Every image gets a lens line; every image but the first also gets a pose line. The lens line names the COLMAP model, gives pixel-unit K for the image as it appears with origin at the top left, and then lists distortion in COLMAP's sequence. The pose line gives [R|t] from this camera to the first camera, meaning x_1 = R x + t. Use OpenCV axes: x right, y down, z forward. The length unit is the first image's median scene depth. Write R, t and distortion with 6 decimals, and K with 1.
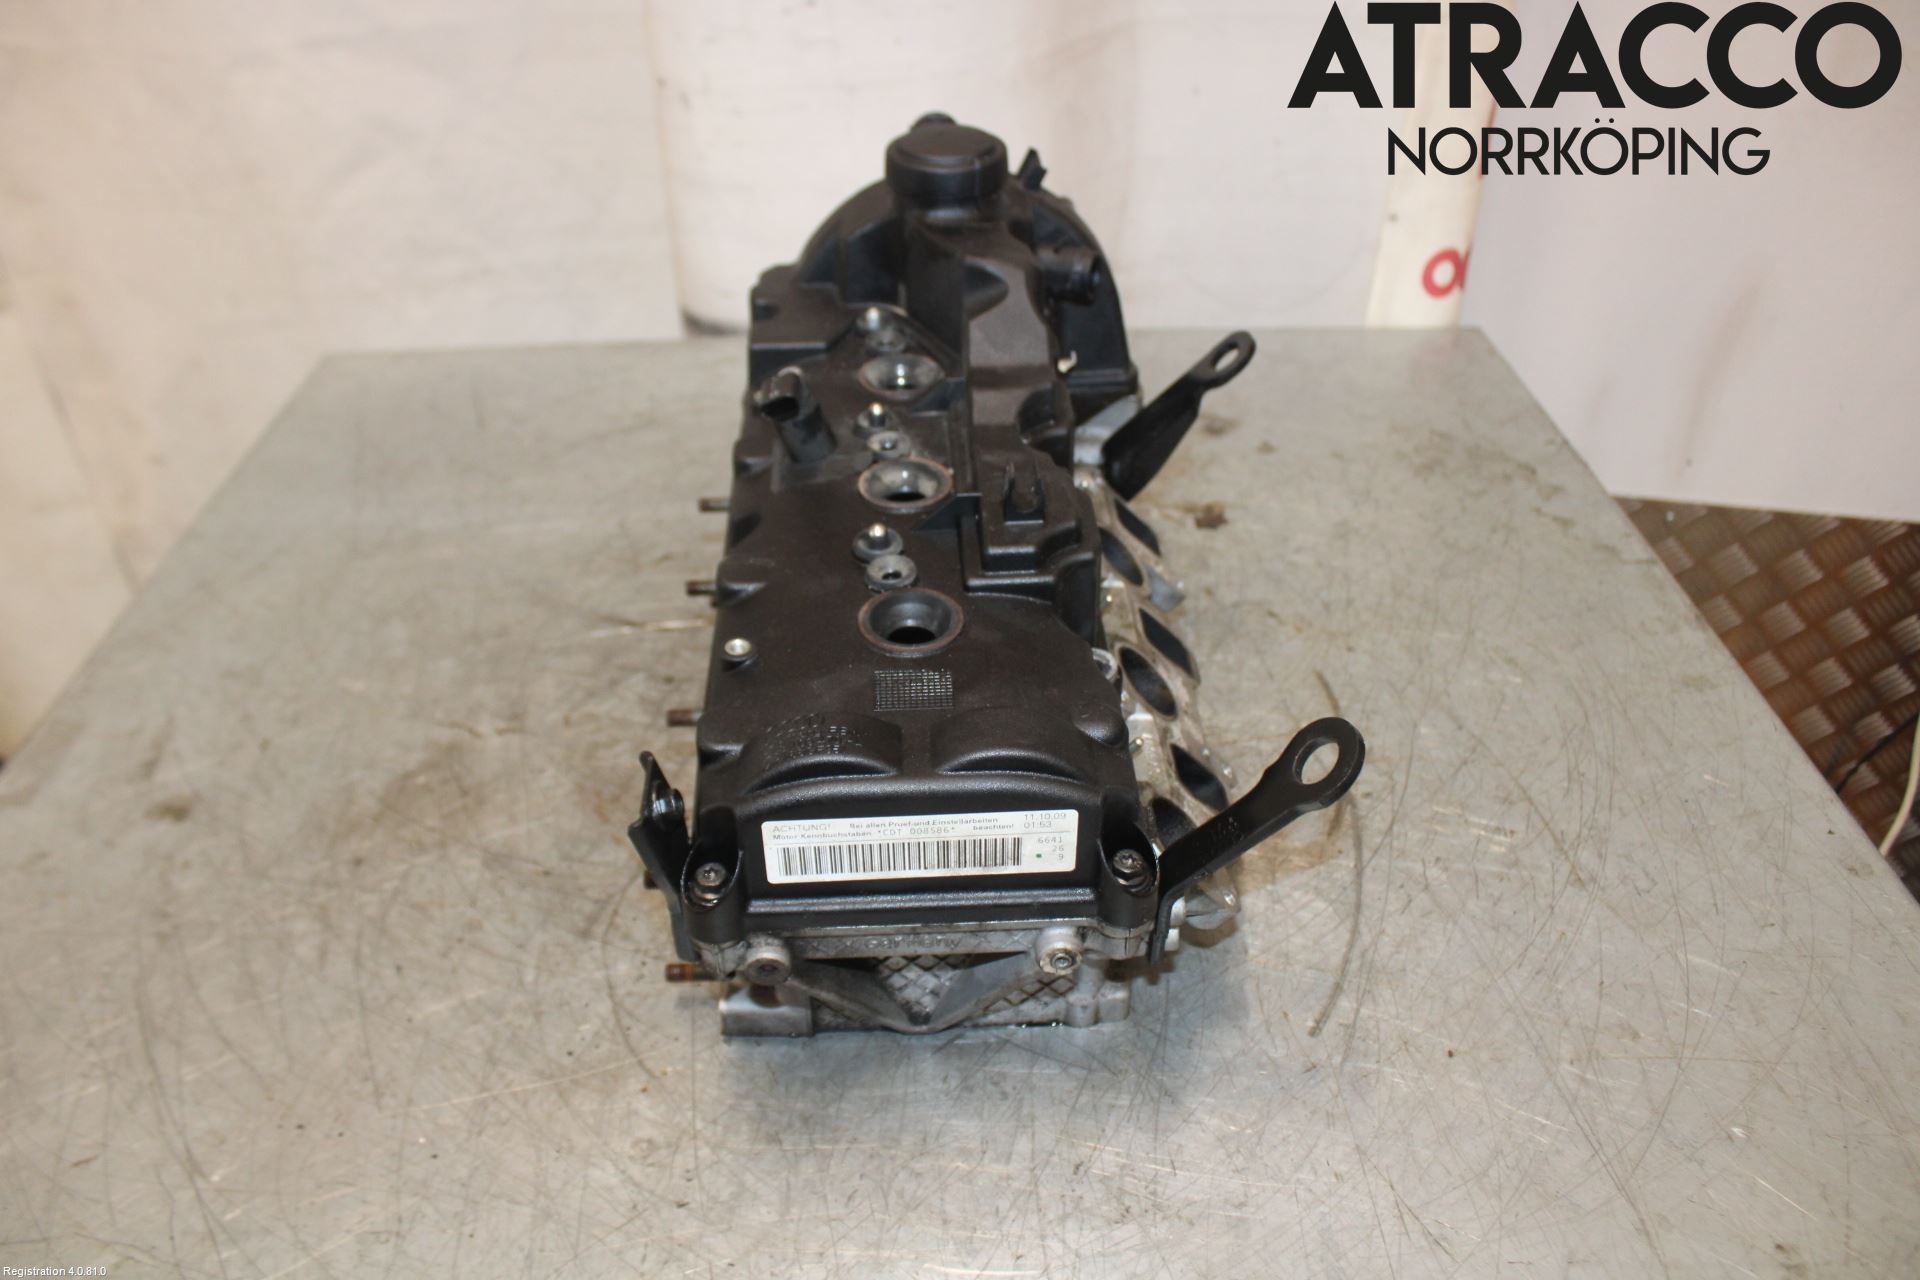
lens RADIAL K [[1630.8, 0, 965.7], [0, 1630.8, 640.5], [0, 0, 1]] dist [-0.095036, -0.003928]
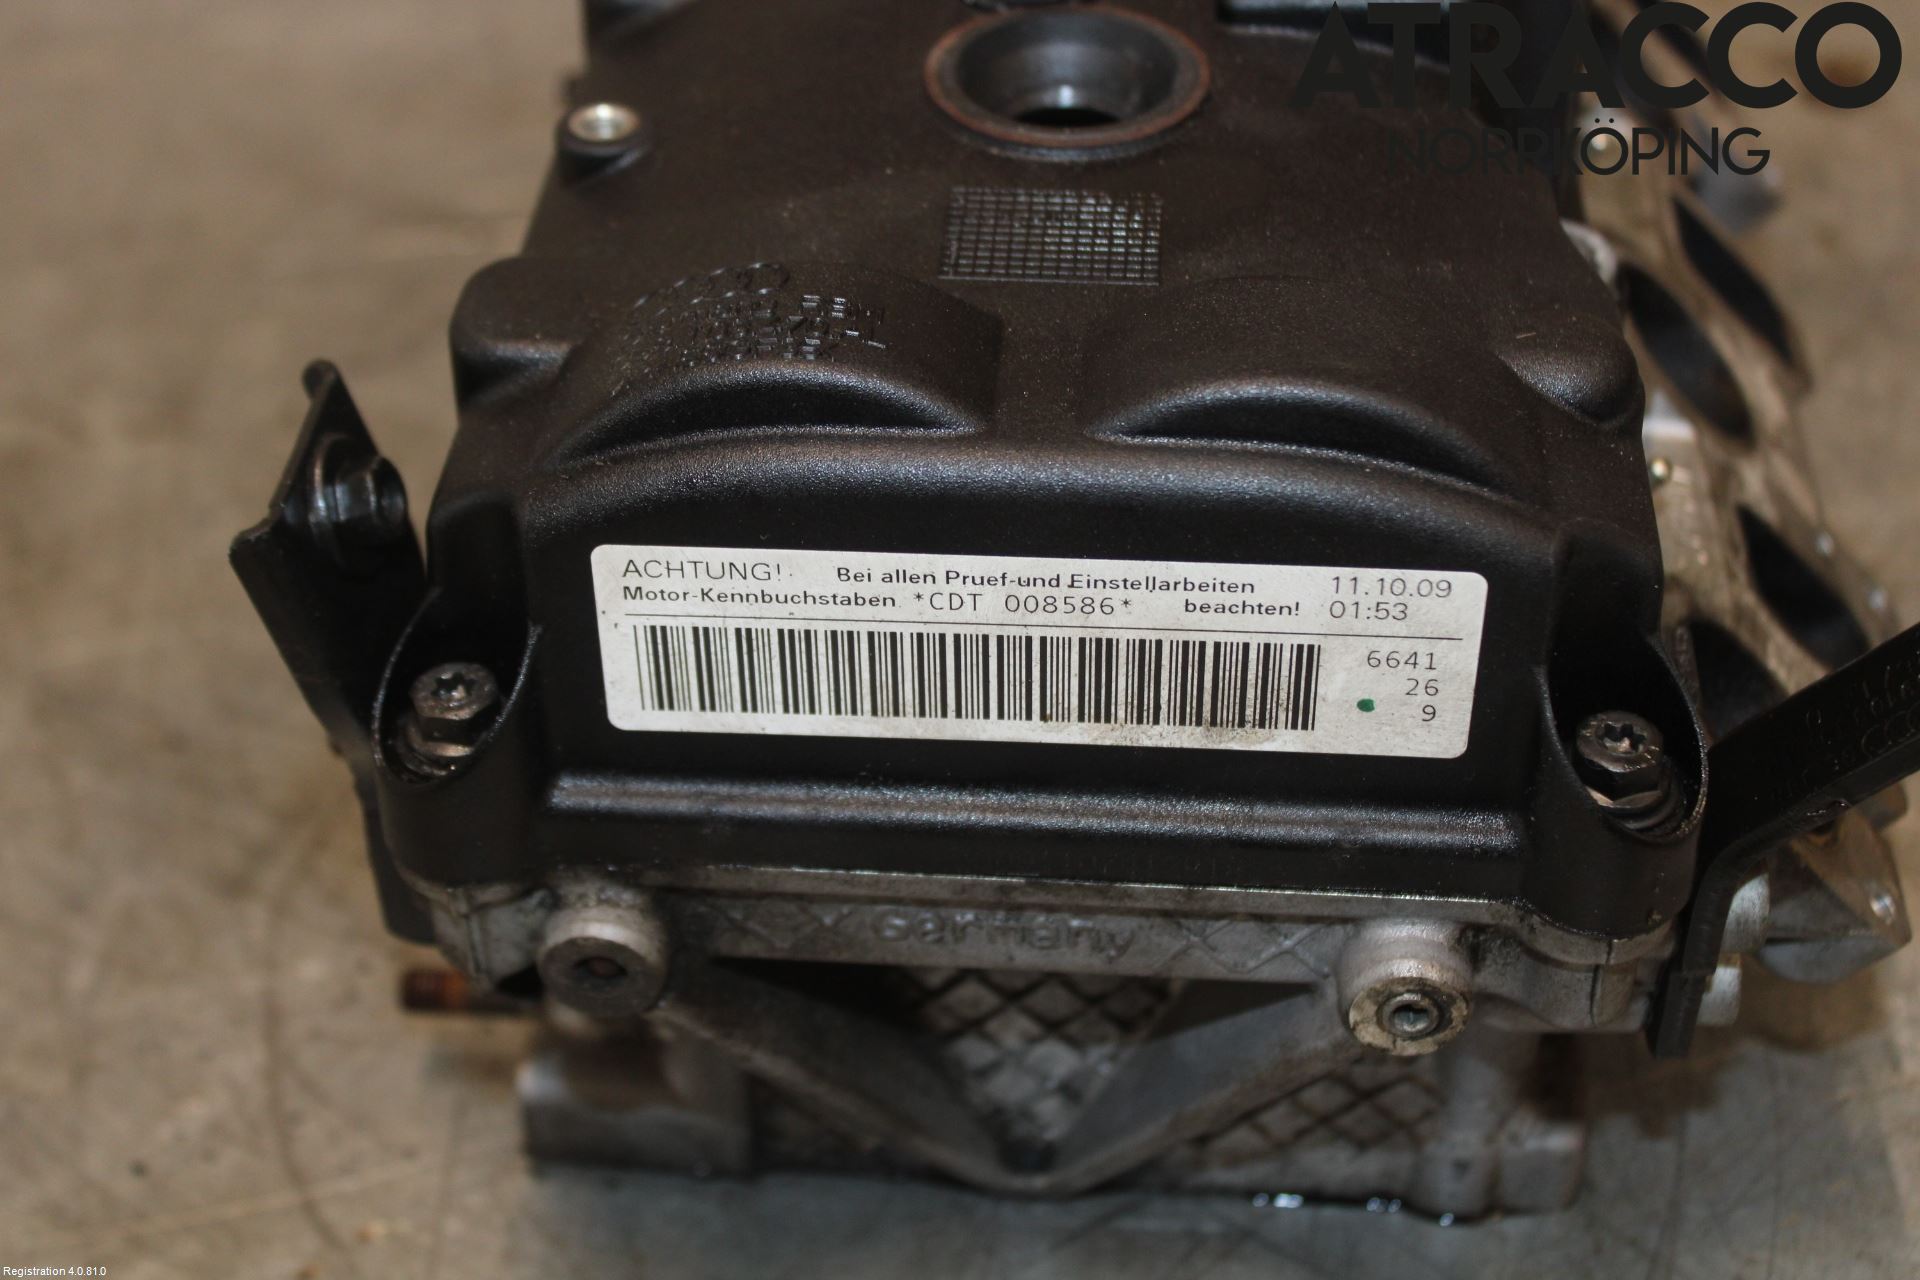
lens RADIAL K [[2991.1, 0, 957.0], [0, 2991.1, 637.9], [0, 0, 1]] dist [-0.001991, 0.000000]
pose [[0.992216, 0.071707, -0.101810, 0.019972], [-0.068026, 0.996914, 0.039191, 0.089702], [0.104306, -0.031961, 0.994032, 0.316379]]
